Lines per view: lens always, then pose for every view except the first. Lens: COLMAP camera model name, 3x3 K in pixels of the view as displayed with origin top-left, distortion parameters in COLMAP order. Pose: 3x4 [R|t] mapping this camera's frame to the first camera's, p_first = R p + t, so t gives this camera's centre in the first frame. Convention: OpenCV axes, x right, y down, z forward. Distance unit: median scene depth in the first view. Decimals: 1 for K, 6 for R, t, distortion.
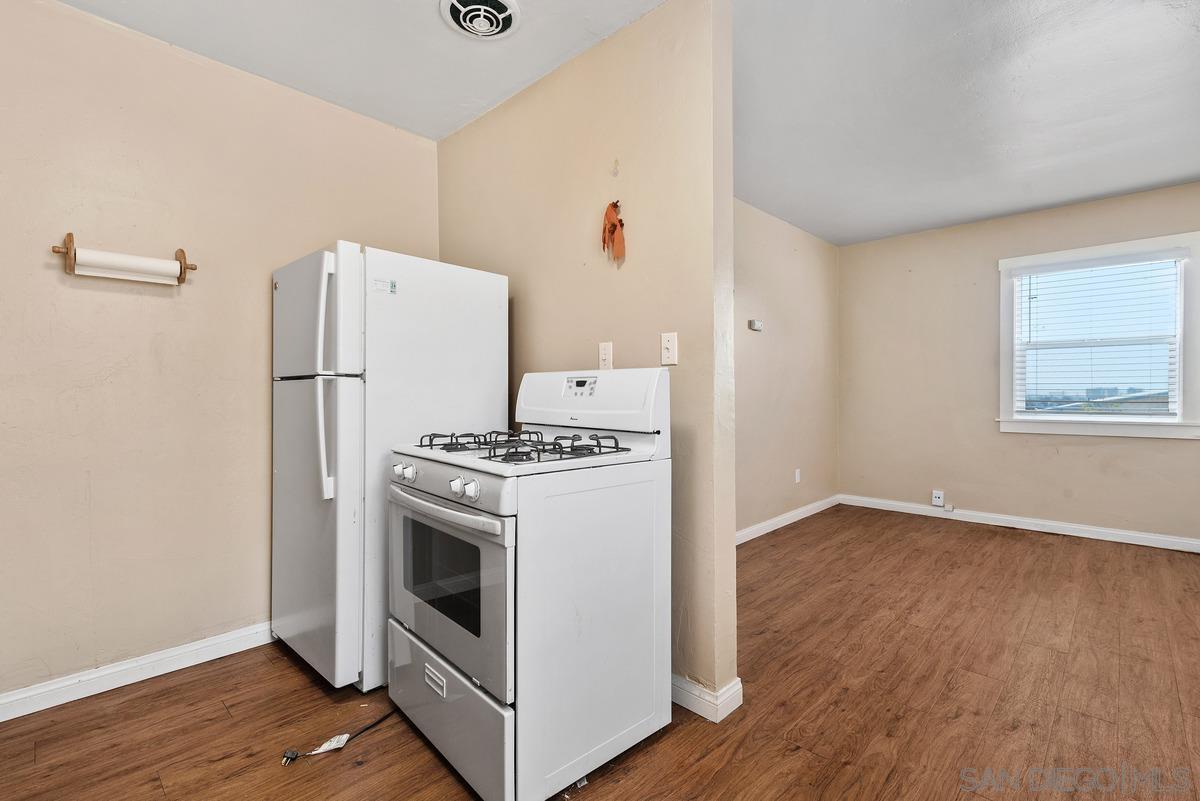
lens RADIAL K [[543.8, 0, 601.4], [0, 543.8, 399.8], [0, 0, 1]] dist [0.017057, -0.000229]
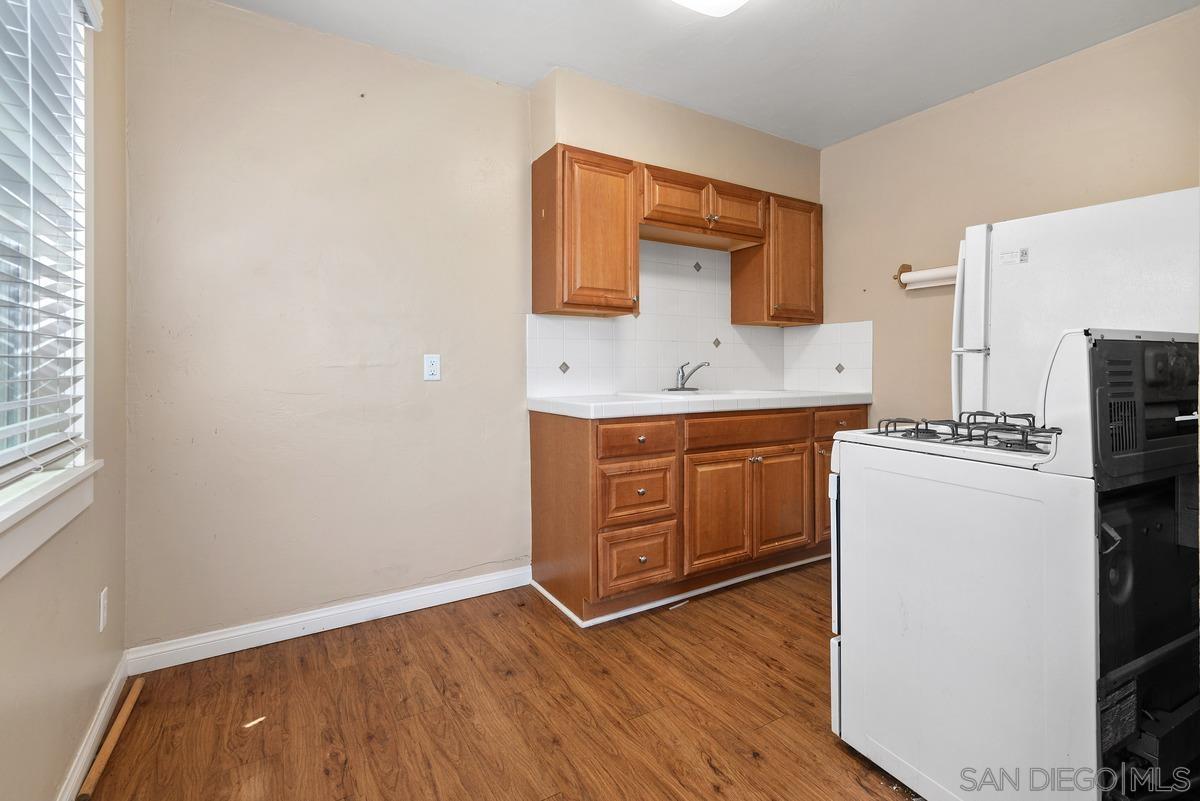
lens RADIAL K [[553.0, 0, 593.7], [0, 553.0, 360.6], [0, 0, 1]] dist [0.000835, -0.000021]
pose [[-0.257887, -0.006163, -0.966155, 0.787104], [-0.015767, 0.999873, -0.002169, -0.011880], [0.966046, 0.014674, -0.257952, 0.568481]]
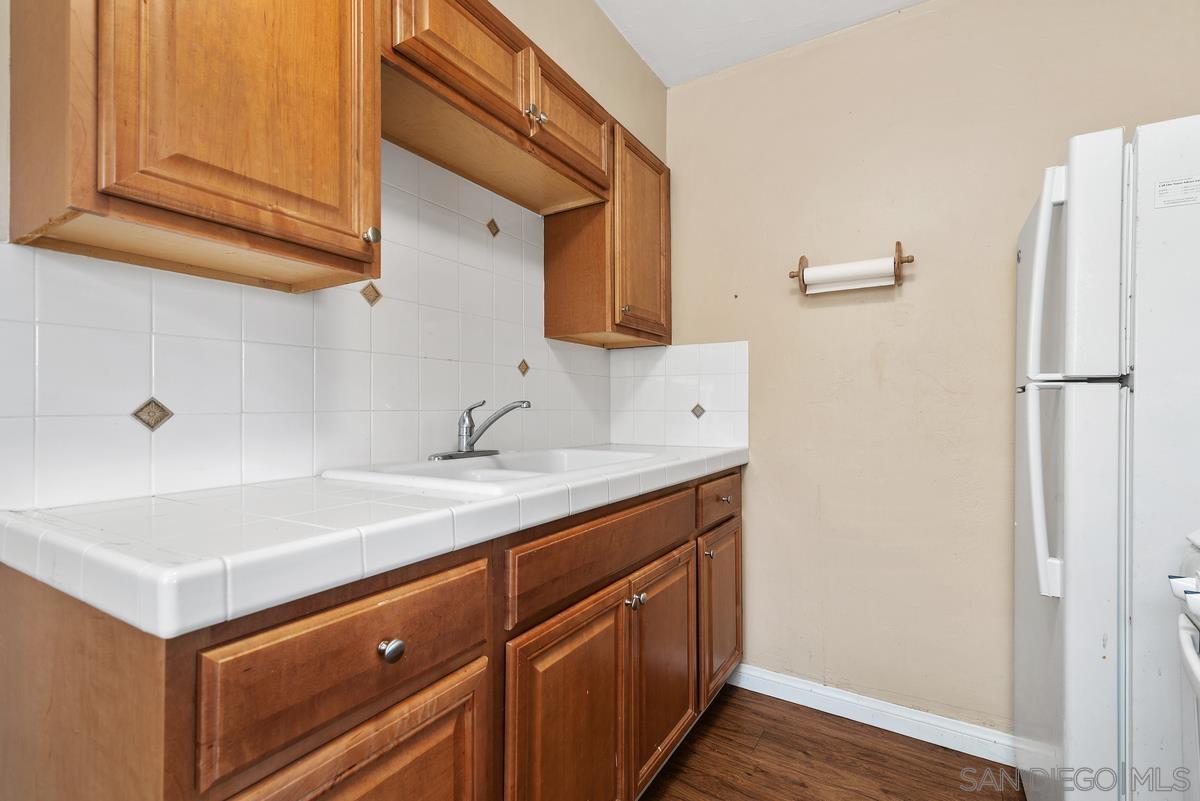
lens RADIAL K [[543.8, 0, 601.4], [0, 543.8, 399.8], [0, 0, 1]] dist [0.017057, -0.000229]
pose [[0.215640, -0.008411, -0.976437, -0.034908], [-0.017644, 0.999766, -0.012508, -0.009302], [0.976313, 0.019925, 0.215441, 0.413173]]
